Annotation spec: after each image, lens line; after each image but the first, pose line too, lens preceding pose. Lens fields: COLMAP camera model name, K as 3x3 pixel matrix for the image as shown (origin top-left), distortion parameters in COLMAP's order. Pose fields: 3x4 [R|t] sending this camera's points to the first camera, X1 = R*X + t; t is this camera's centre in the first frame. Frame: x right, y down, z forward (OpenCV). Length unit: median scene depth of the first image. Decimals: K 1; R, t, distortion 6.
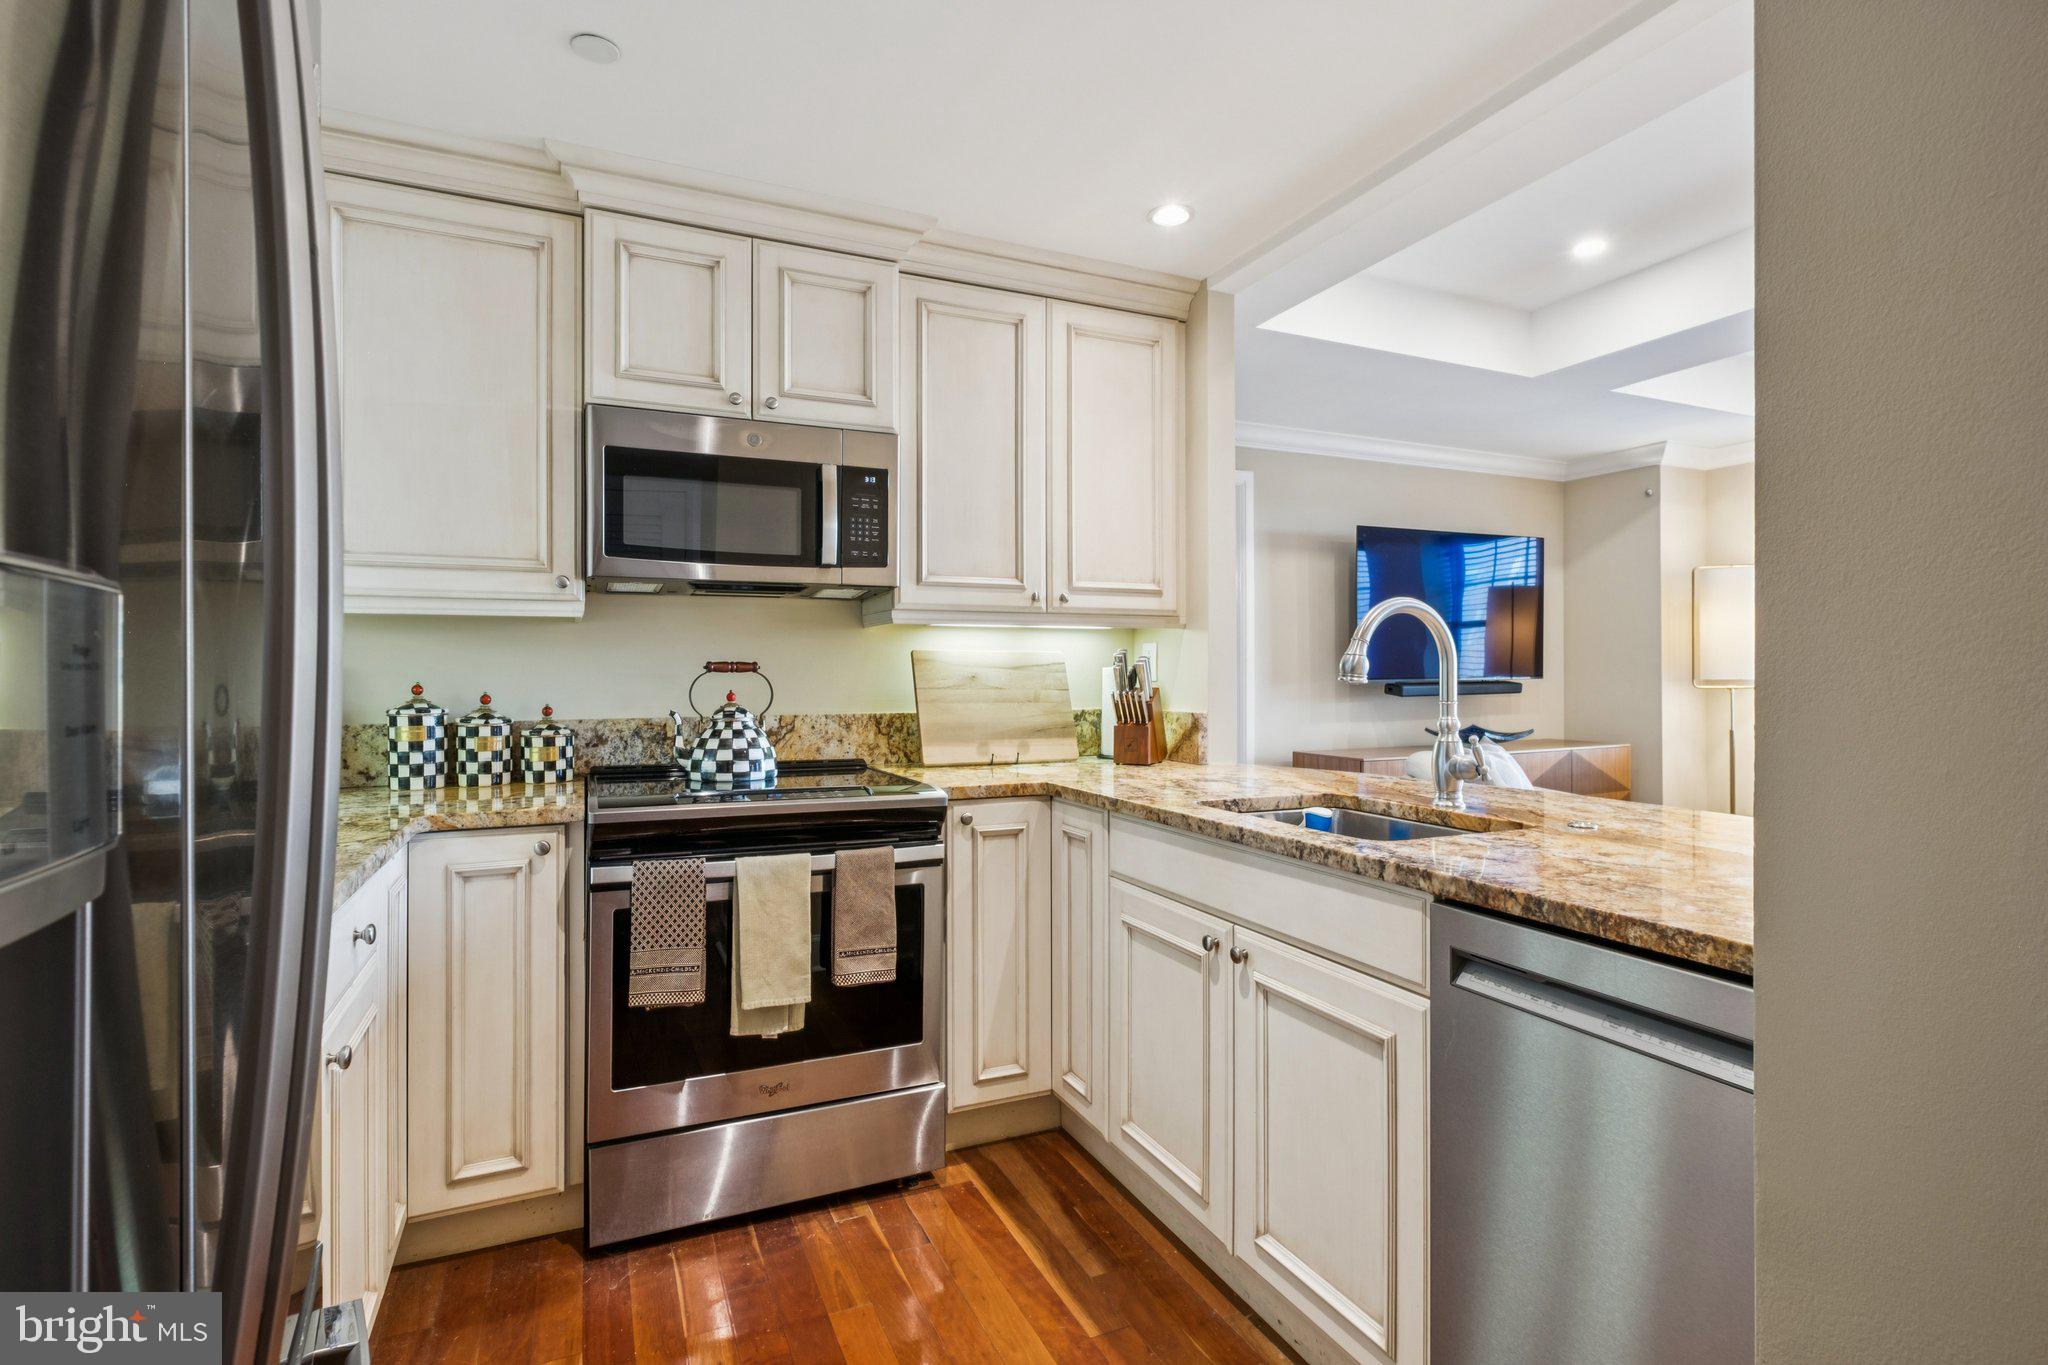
lens RADIAL K [[968.0, 0, 1015.7], [0, 968.0, 667.3], [0, 0, 1]] dist [0.000583, 0.000183]
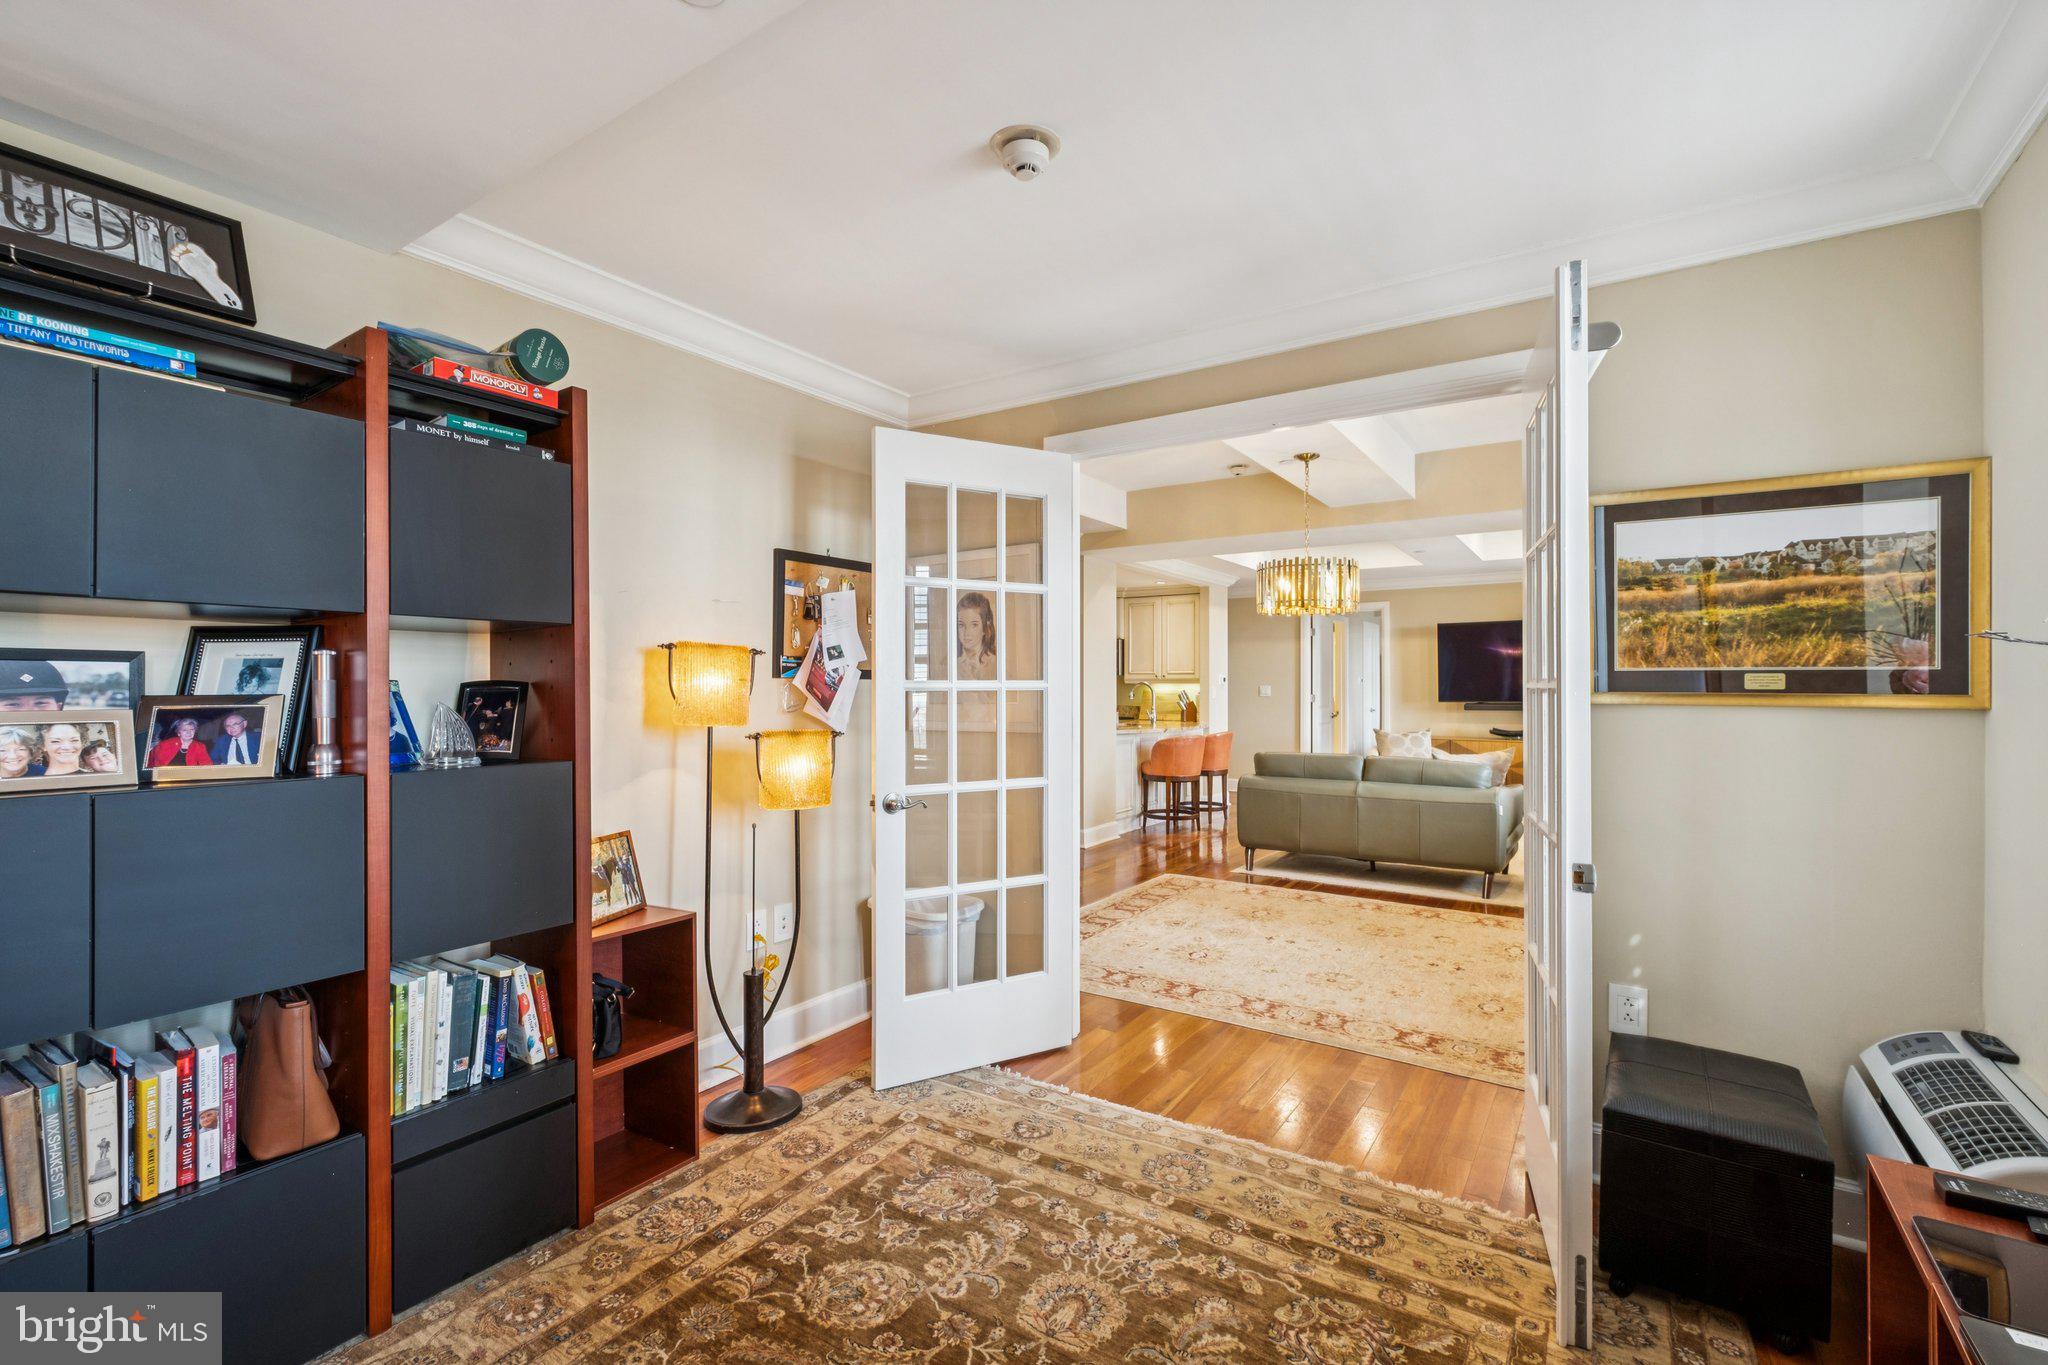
lens RADIAL K [[894.9, 0, 1026.9], [0, 894.9, 681.2], [0, 0, 1]] dist [-0.000856, -0.000307]
pose [[0.532973, 0.001290, -0.846131, 2.982648], [-0.000360, 0.999999, 0.001297, -0.061921], [0.846132, -0.000387, 0.532973, -1.431823]]
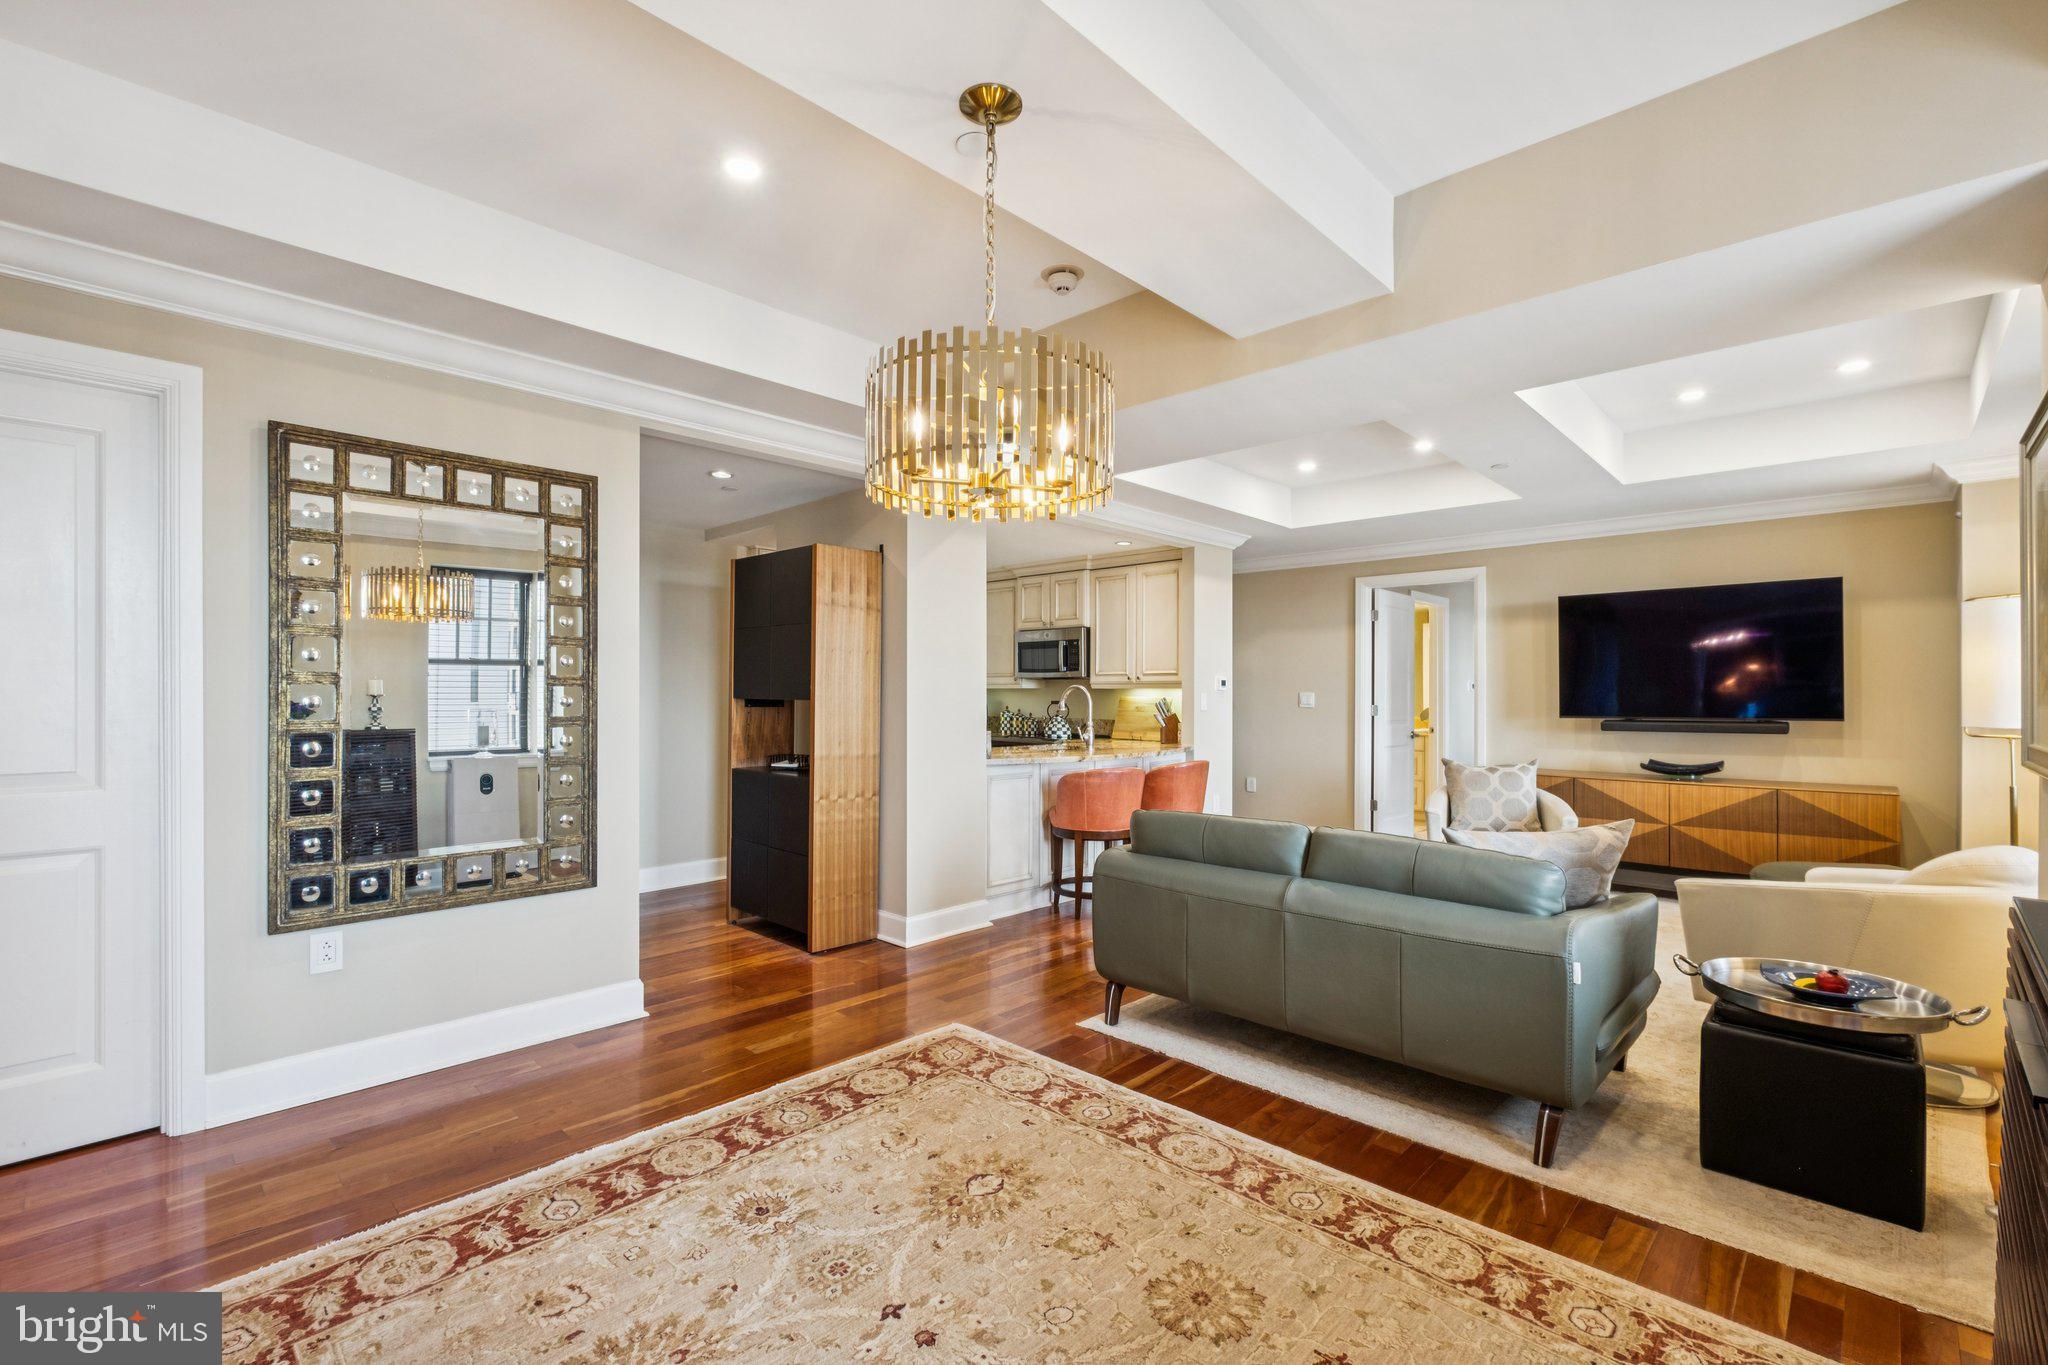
lens RADIAL K [[894.9, 0, 1023.8], [0, 894.9, 693.3], [0, 0, 1]] dist [-0.000856, -0.000307]
pose [[0.377545, 0.005849, -0.925973, 2.429718], [-0.001541, 0.999983, 0.005688, -0.047653], [0.925990, -0.000720, 0.377548, -0.236593]]
